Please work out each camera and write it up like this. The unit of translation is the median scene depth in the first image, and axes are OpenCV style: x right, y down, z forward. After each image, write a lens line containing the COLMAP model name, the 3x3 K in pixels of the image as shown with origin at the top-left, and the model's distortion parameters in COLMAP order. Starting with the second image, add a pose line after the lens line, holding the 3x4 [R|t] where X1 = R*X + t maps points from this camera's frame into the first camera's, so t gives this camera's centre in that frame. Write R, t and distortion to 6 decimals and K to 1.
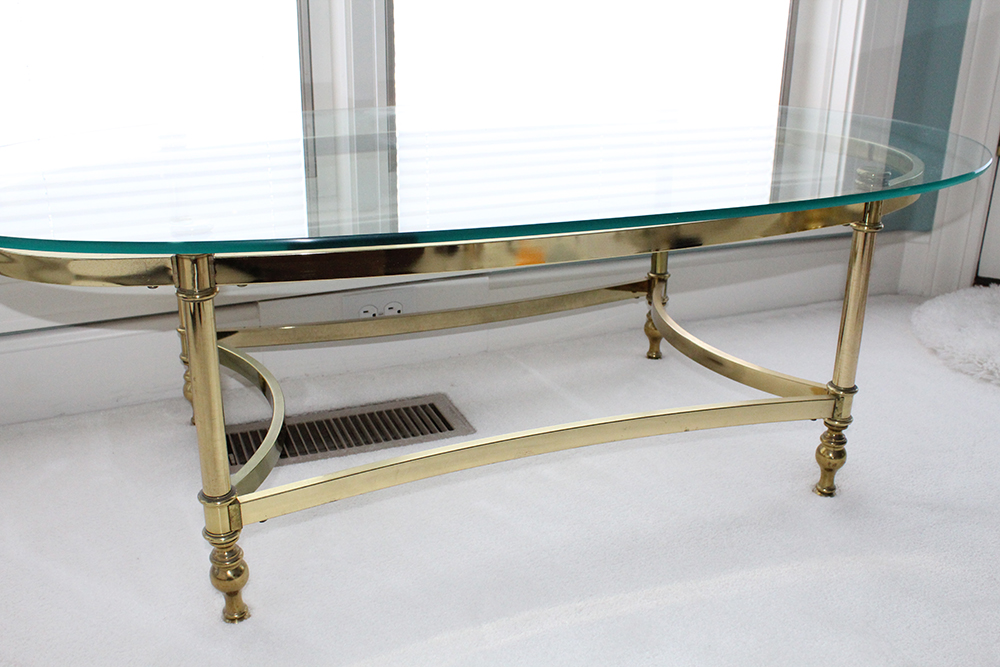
lens RADIAL K [[978.7, 0, 500.0], [0, 978.7, 333.5], [0, 0, 1]] dist [-0.146217, 0.192161]
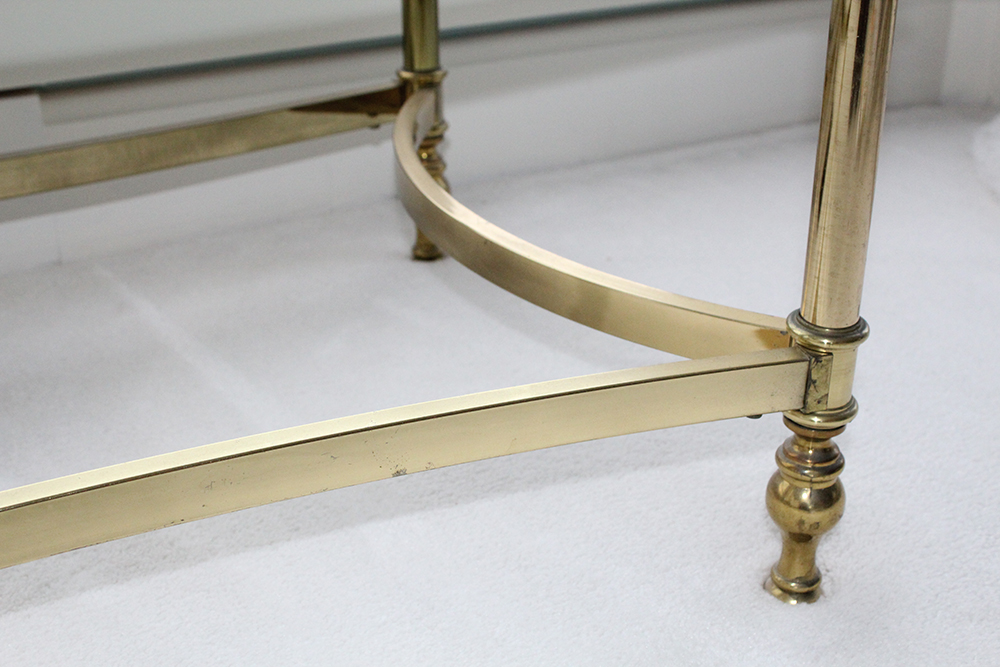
lens RADIAL K [[1414.2, 0, 500.0], [0, 1414.2, 333.5], [0, 0, 1]] dist [0.003371, -0.020772]
pose [[0.993476, -0.057373, 0.098563, 0.169026], [0.048714, 0.994918, 0.088121, 0.004078], [-0.103117, -0.082745, 0.991221, 0.453033]]
